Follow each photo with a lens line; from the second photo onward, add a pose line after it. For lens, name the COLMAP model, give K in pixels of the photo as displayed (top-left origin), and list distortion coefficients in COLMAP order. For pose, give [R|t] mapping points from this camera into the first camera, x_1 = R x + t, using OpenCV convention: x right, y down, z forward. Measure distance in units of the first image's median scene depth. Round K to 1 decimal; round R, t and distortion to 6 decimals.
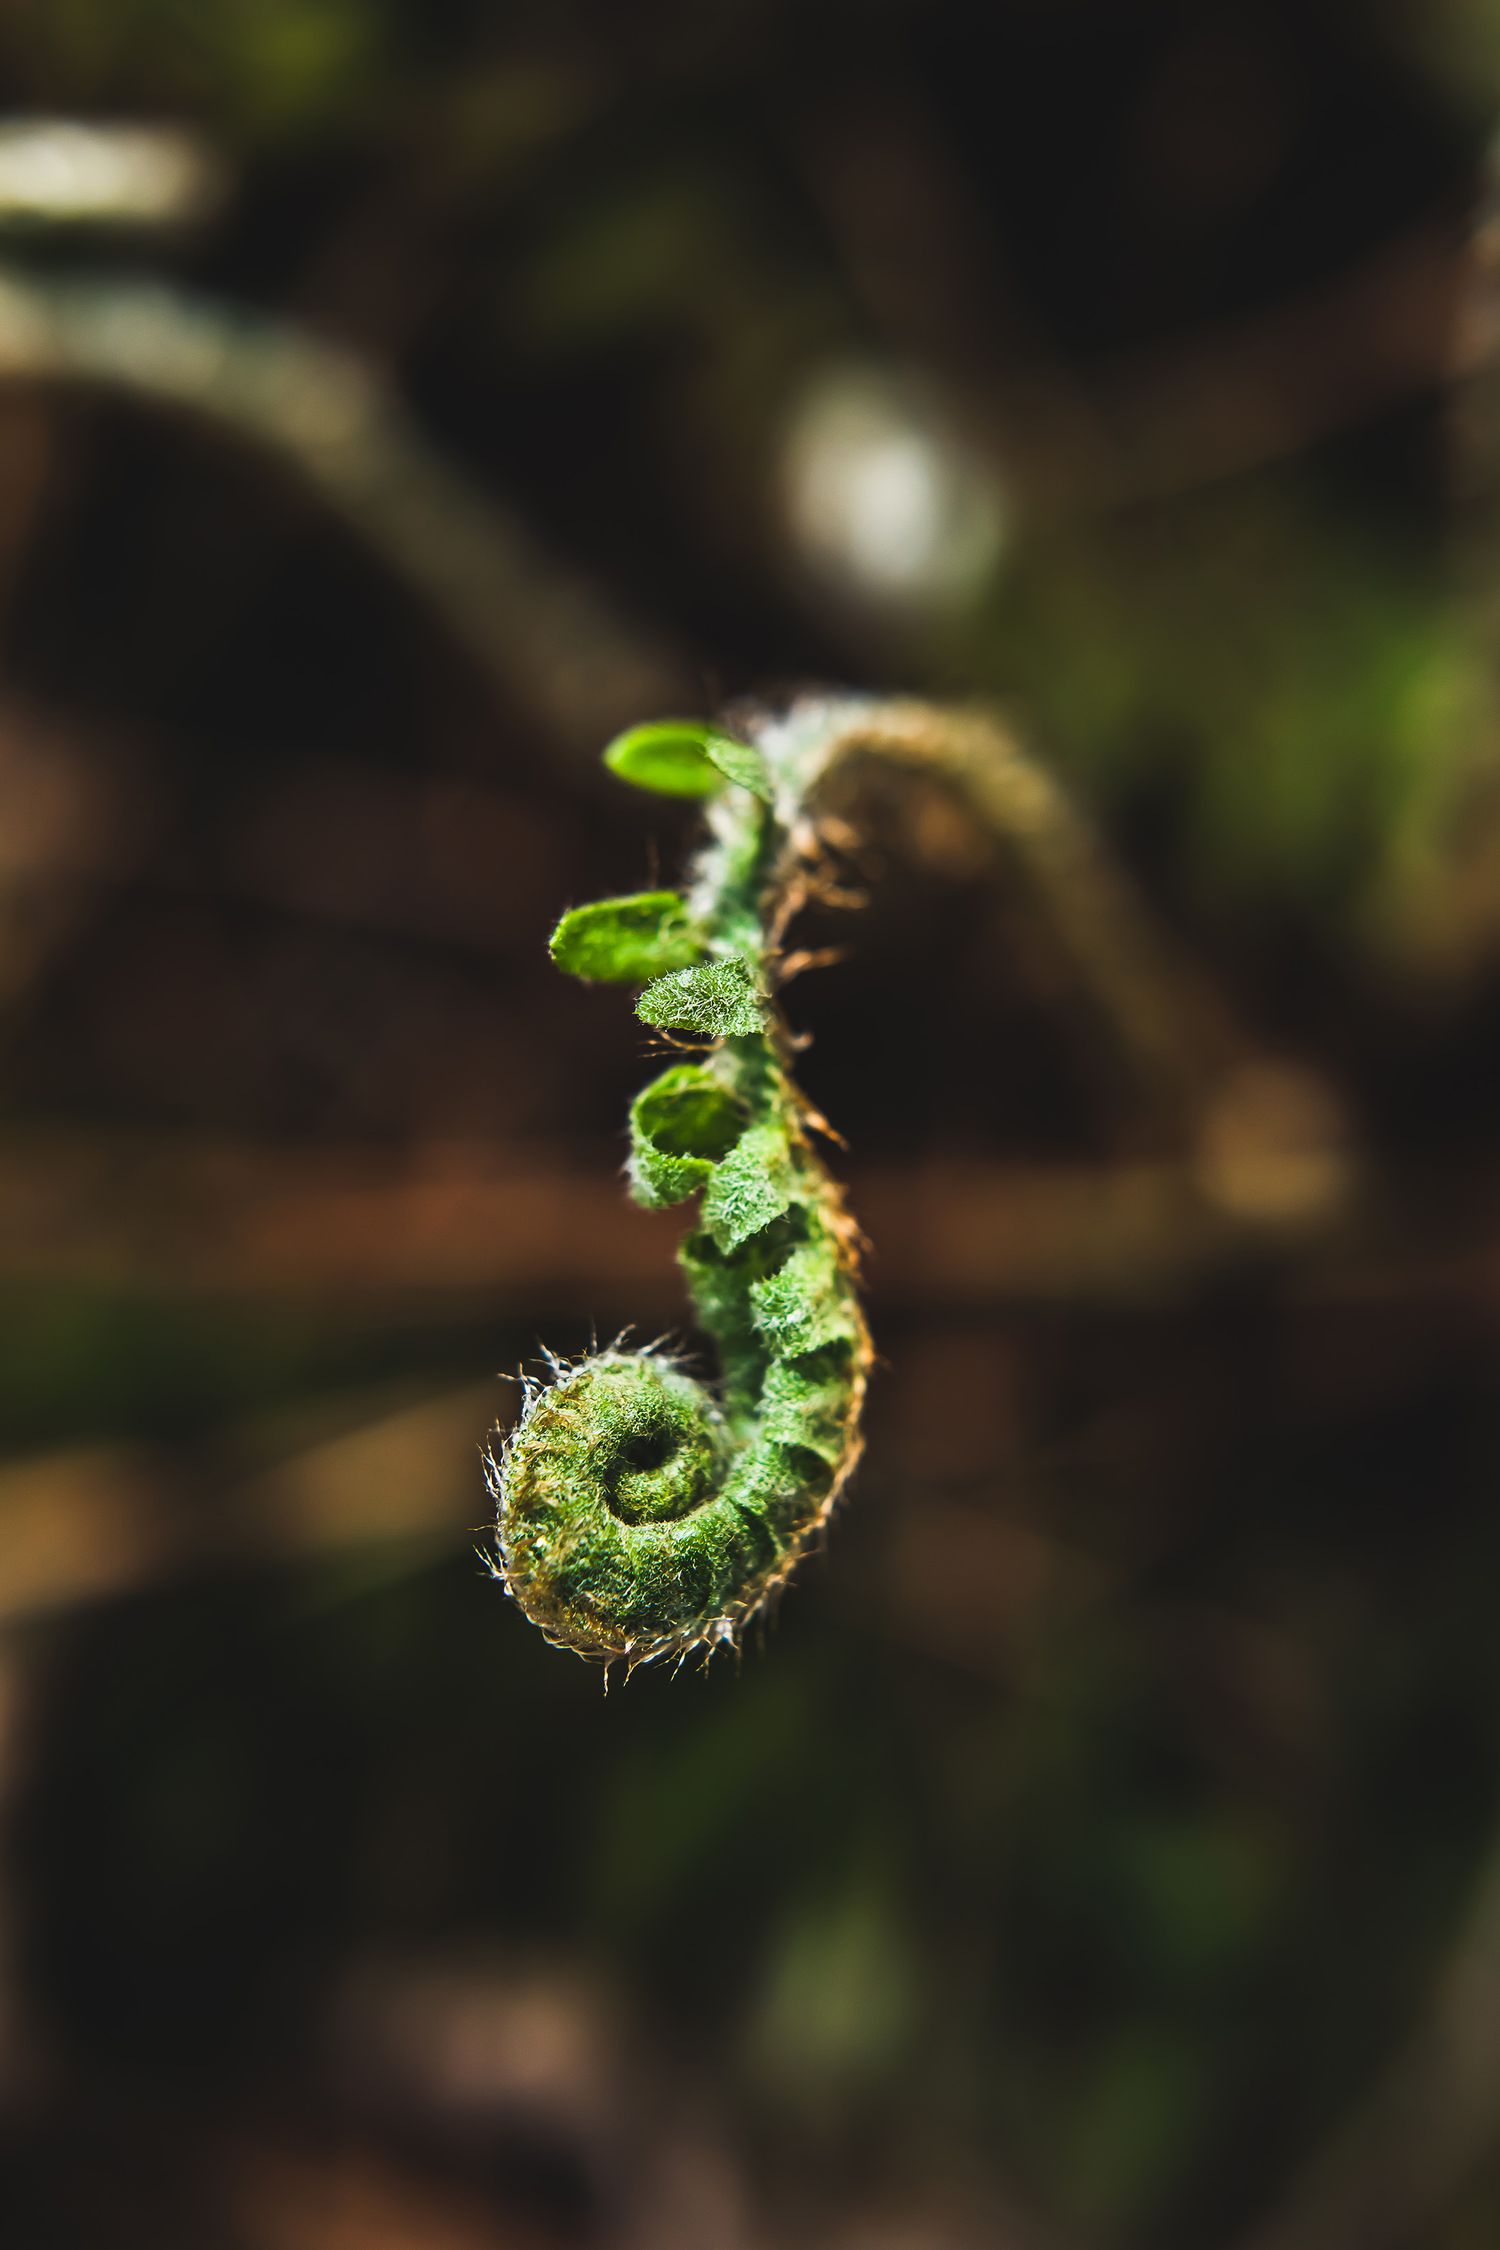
lens RADIAL K [[3238.9, 0, 750.2], [0, 3238.9, 1126.2], [0, 0, 1]] dist [-0.005246, 0.000000]
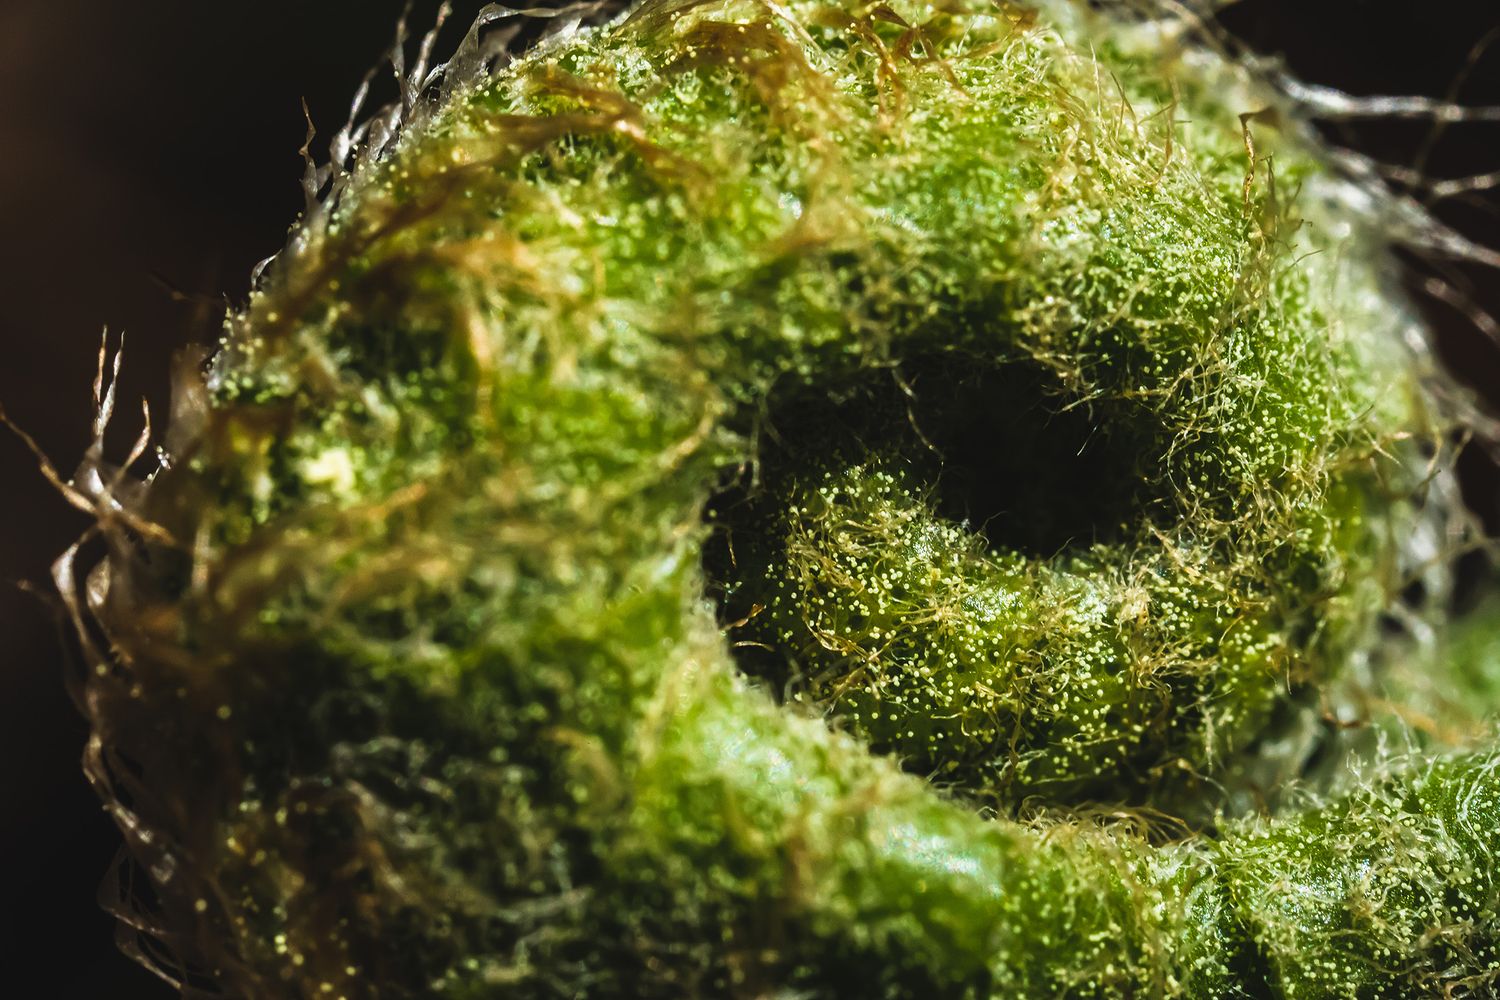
lens RADIAL K [[4808.1, 0, 750.2], [0, 4808.1, 500.2], [0, 0, 1]] dist [0.254368, 0.000000]
pose [[0.783113, 0.562926, -0.264288, 0.038532], [-0.568032, 0.820479, 0.064460, 0.094364], [0.253129, 0.099645, 0.962287, 0.704308]]
